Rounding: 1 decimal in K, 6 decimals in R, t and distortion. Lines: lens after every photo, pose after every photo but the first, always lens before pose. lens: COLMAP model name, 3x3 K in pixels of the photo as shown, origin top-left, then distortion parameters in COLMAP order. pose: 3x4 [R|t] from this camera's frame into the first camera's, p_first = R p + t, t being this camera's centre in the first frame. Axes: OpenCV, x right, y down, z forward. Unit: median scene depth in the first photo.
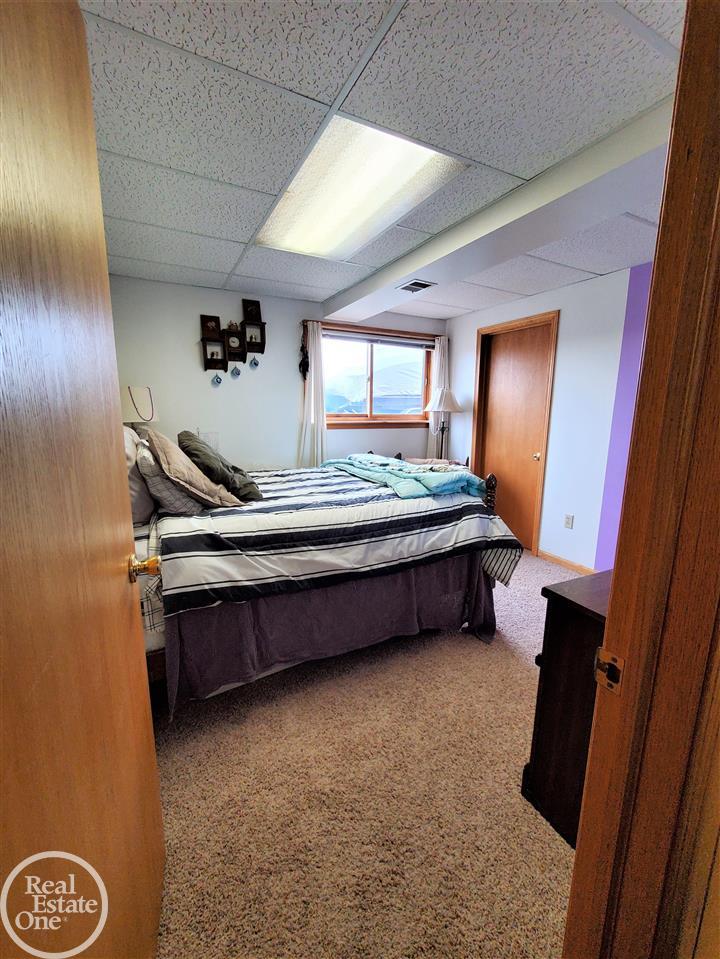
lens RADIAL K [[384.5, 0, 357.0], [0, 384.5, 479.6], [0, 0, 1]] dist [-0.001615, -0.000697]
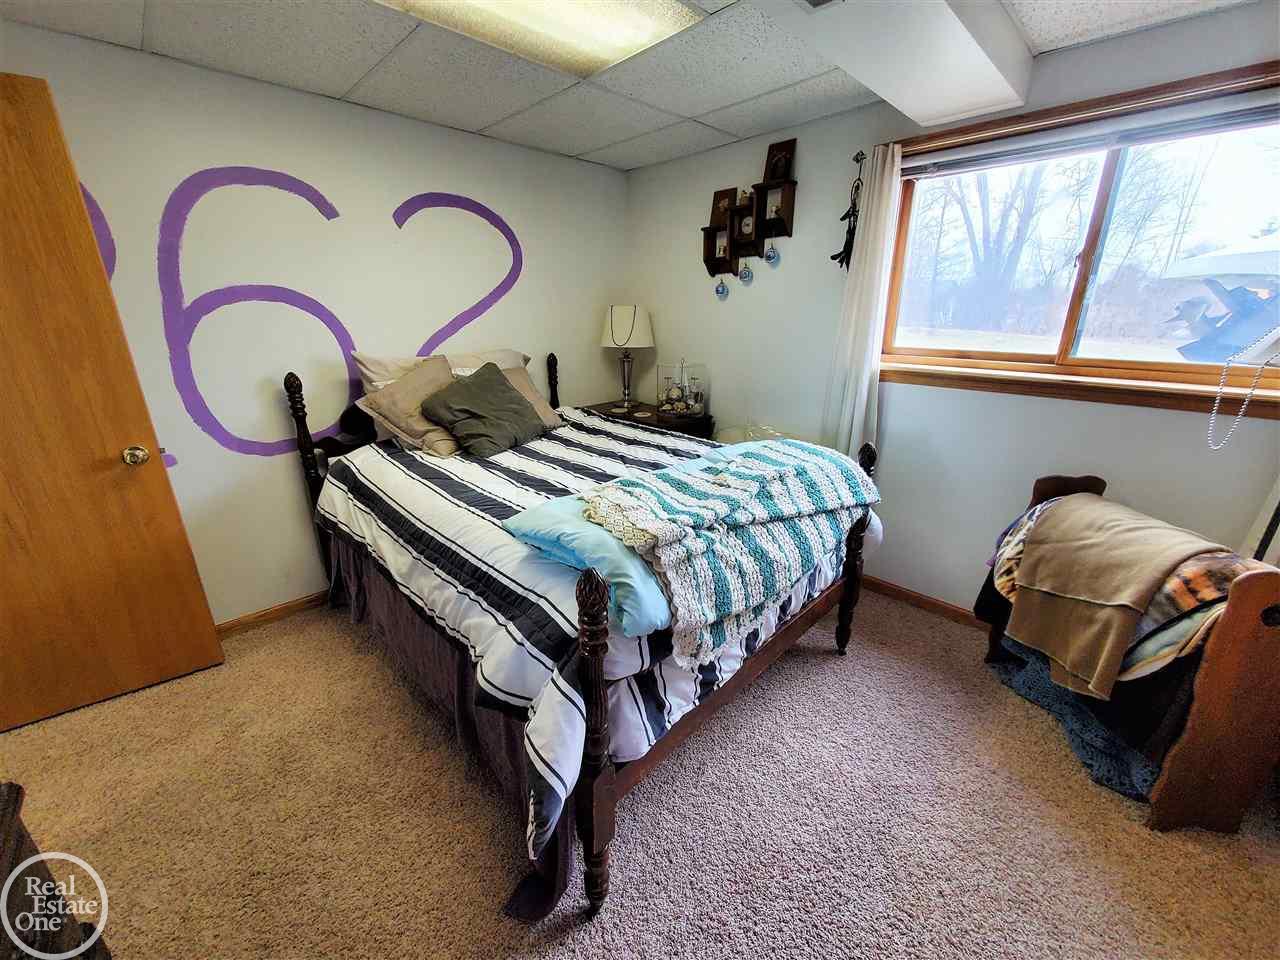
lens RADIAL K [[513.2, 0, 644.0], [0, 513.2, 477.5], [0, 0, 1]] dist [-0.001615, -0.000697]
pose [[0.295346, 0.300135, -0.907022, 0.517131], [-0.168830, 0.950829, 0.259656, -0.153593], [0.940355, 0.076444, 0.331495, 0.591445]]
